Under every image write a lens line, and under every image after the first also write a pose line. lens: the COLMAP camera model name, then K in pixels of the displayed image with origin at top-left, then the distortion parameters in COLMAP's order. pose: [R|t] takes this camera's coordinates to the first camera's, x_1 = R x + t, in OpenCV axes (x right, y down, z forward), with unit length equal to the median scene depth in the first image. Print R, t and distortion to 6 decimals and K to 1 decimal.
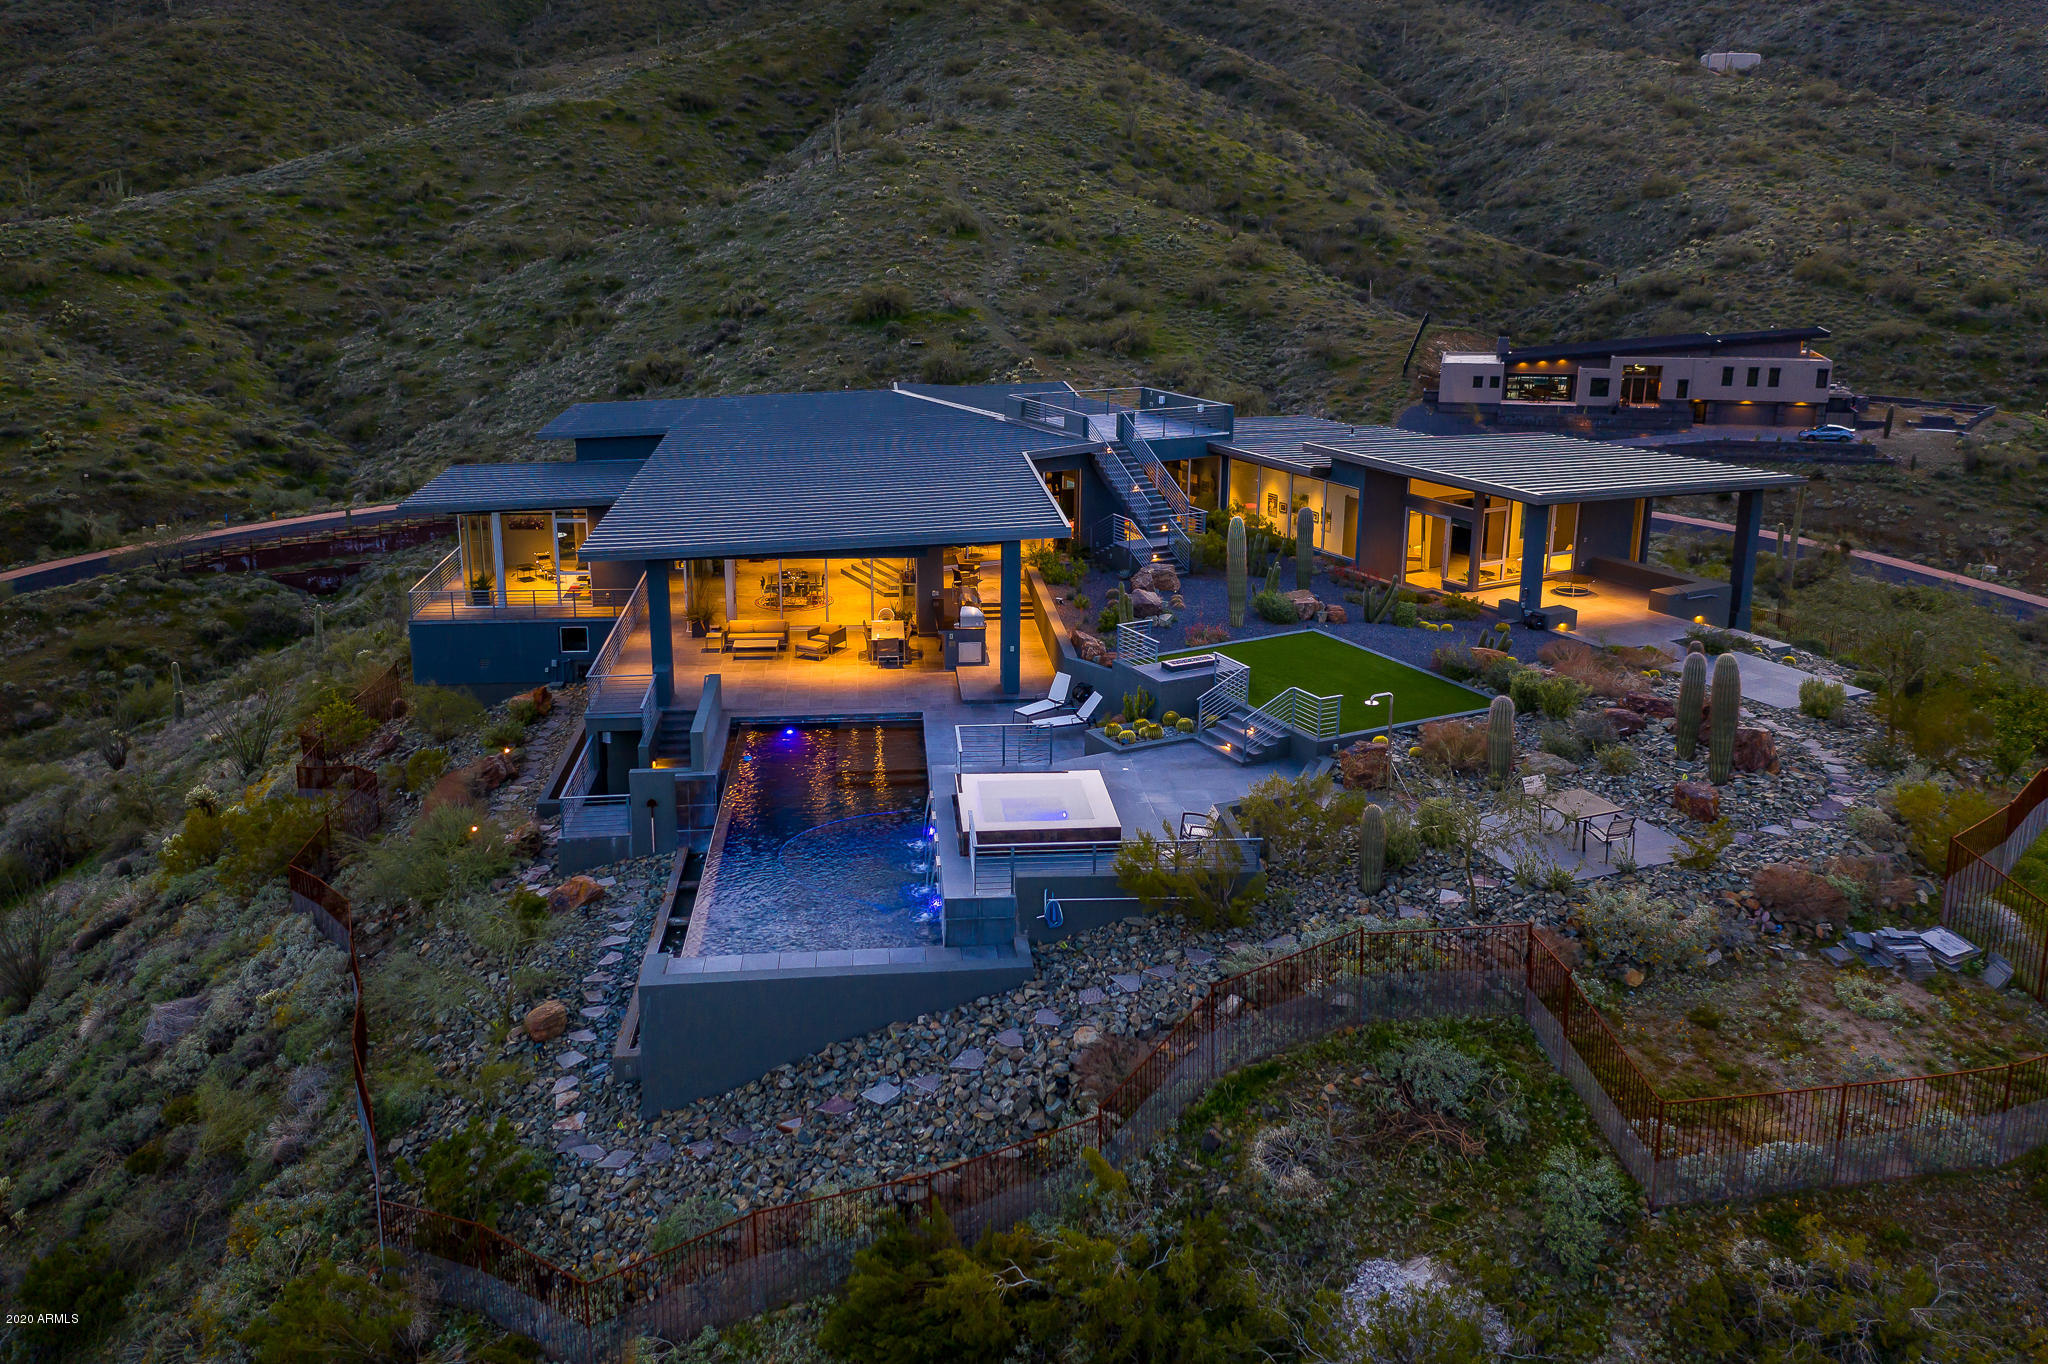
lens RADIAL K [[1754.0, 0, 1030.0], [0, 1754.0, 713.9], [0, 0, 1]] dist [0.294819, -0.497097]
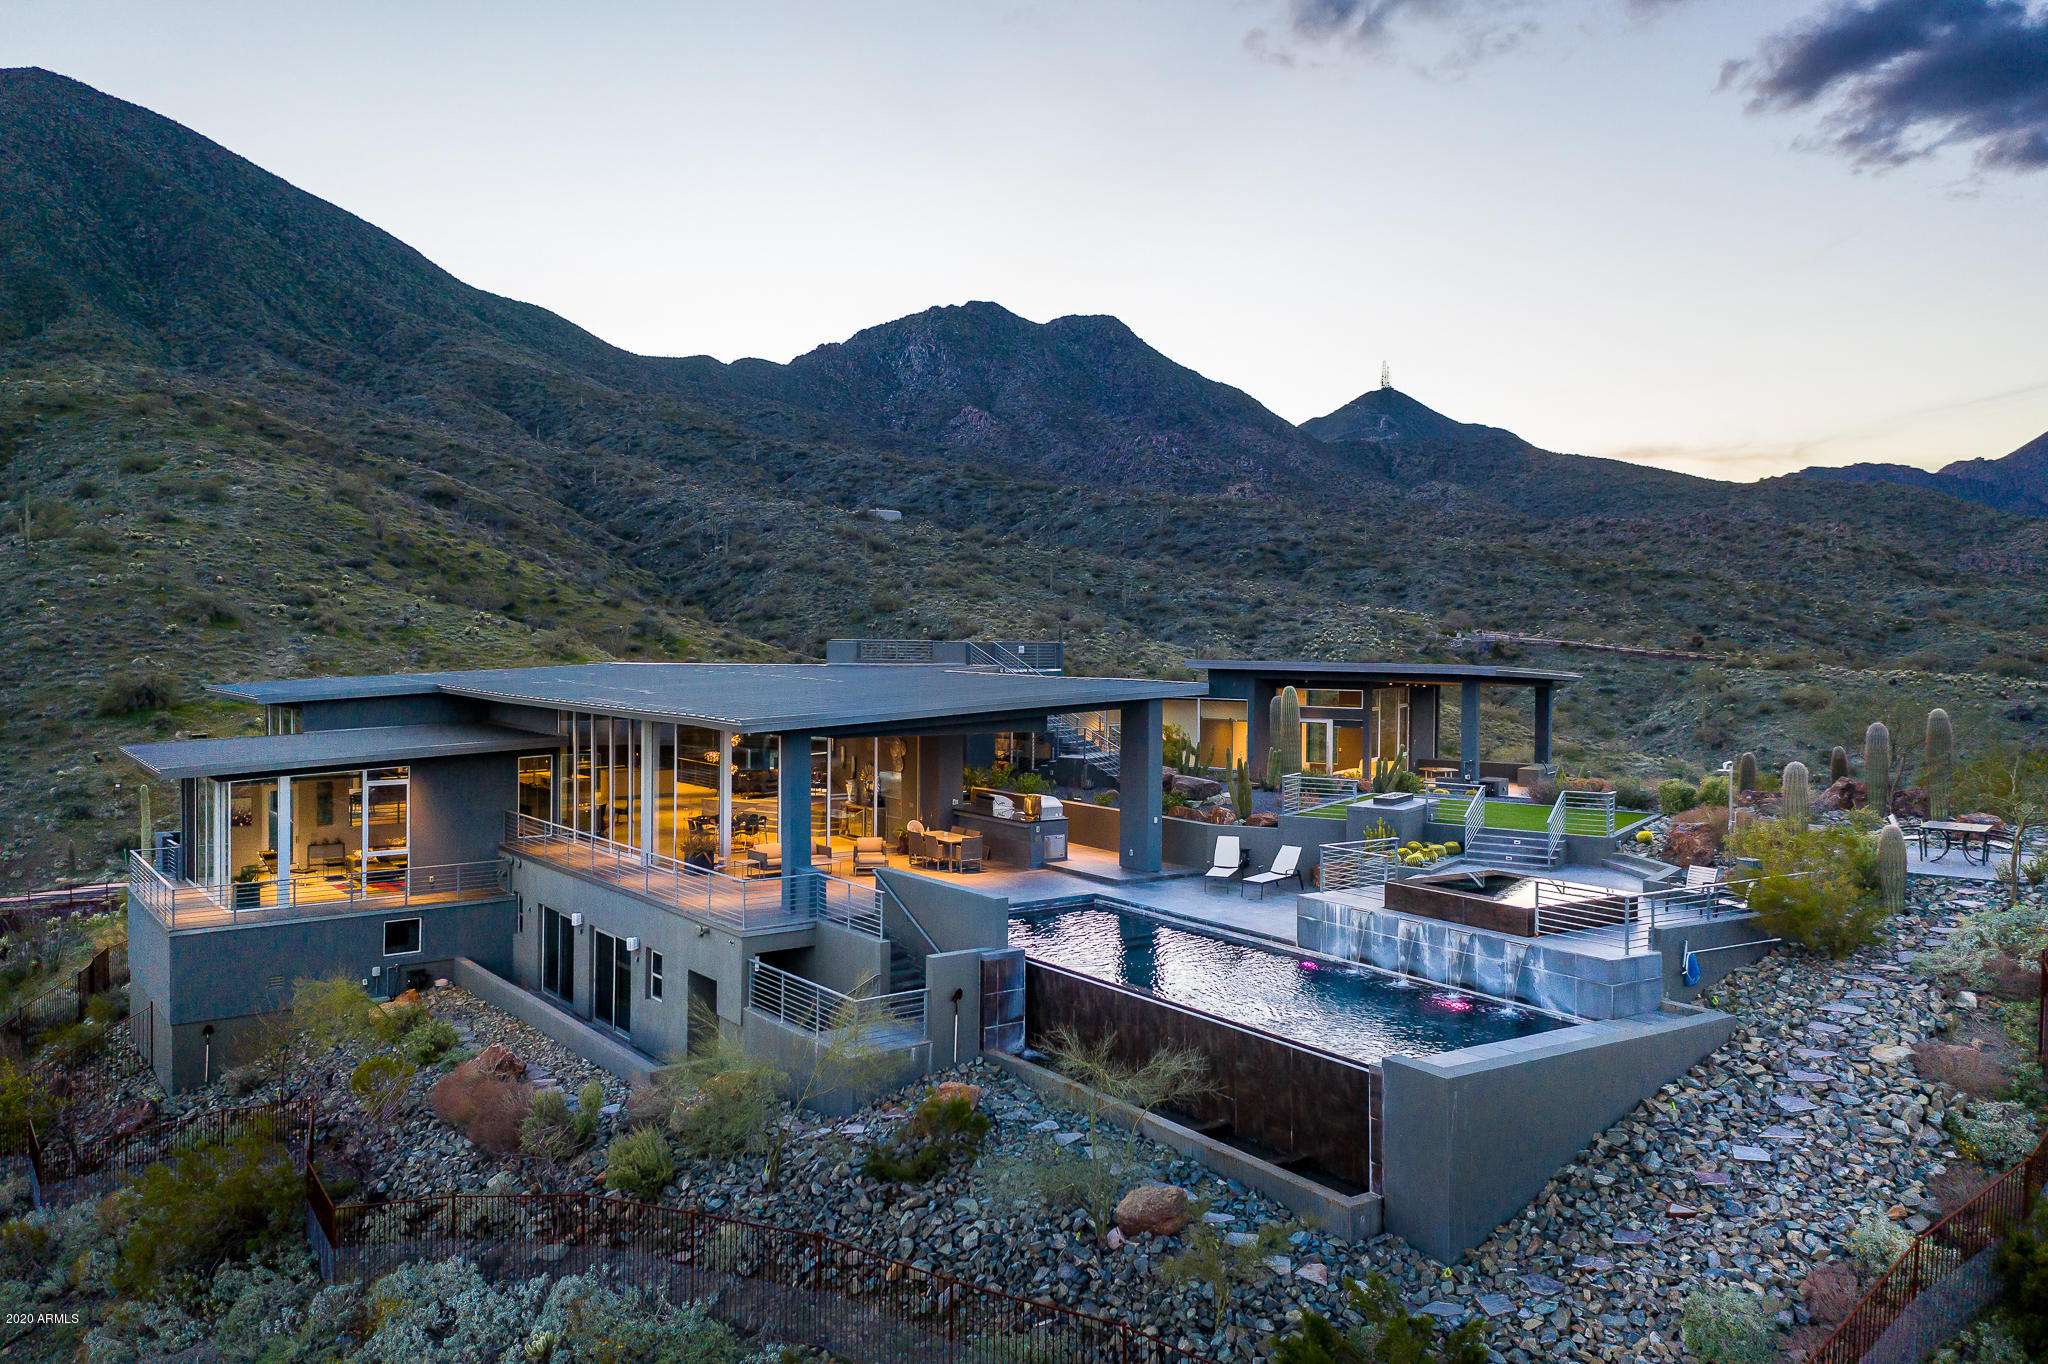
lens RADIAL K [[1754.0, 0, 1030.0], [0, 1754.0, 713.9], [0, 0, 1]] dist [0.294819, -0.497097]
pose [[0.832975, -0.024703, 0.552759, -0.184998], [0.175251, 0.959349, -0.221218, 0.033147], [-0.524824, 0.281141, 0.803442, 0.097131]]
